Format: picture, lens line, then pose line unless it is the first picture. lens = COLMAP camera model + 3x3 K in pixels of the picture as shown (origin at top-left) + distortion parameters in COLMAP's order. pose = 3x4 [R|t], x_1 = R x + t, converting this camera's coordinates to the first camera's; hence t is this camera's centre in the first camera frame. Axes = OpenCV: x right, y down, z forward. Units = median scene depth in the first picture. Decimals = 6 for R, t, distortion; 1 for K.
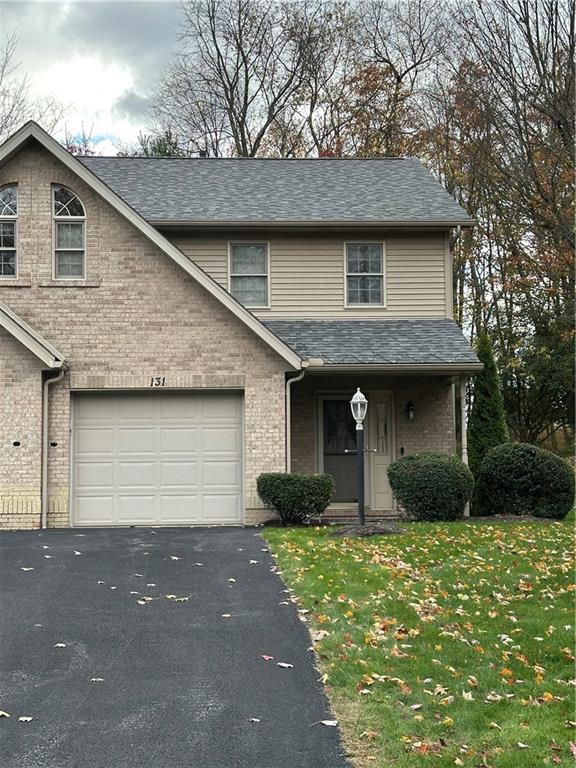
lens RADIAL K [[1215.4, 0, 288.0], [0, 1215.4, 384.1], [0, 0, 1]] dist [0.008632, 0.000000]
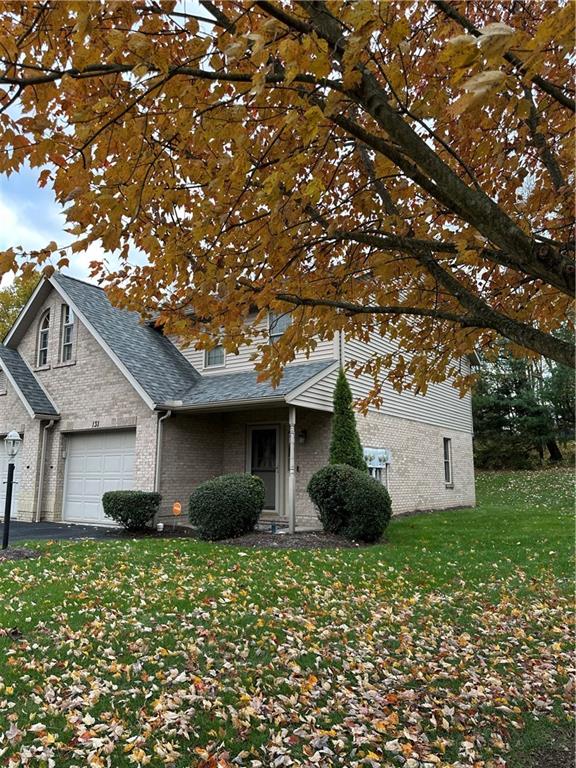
lens RADIAL K [[554.9, 0, 288.1], [0, 554.9, 382.3], [0, 0, 1]] dist [0.002662, -0.000014]
pose [[0.802778, -0.089590, -0.589509, 0.477356], [0.049214, 0.995230, -0.084231, 0.015615], [0.594243, 0.038607, 0.803358, 0.595204]]
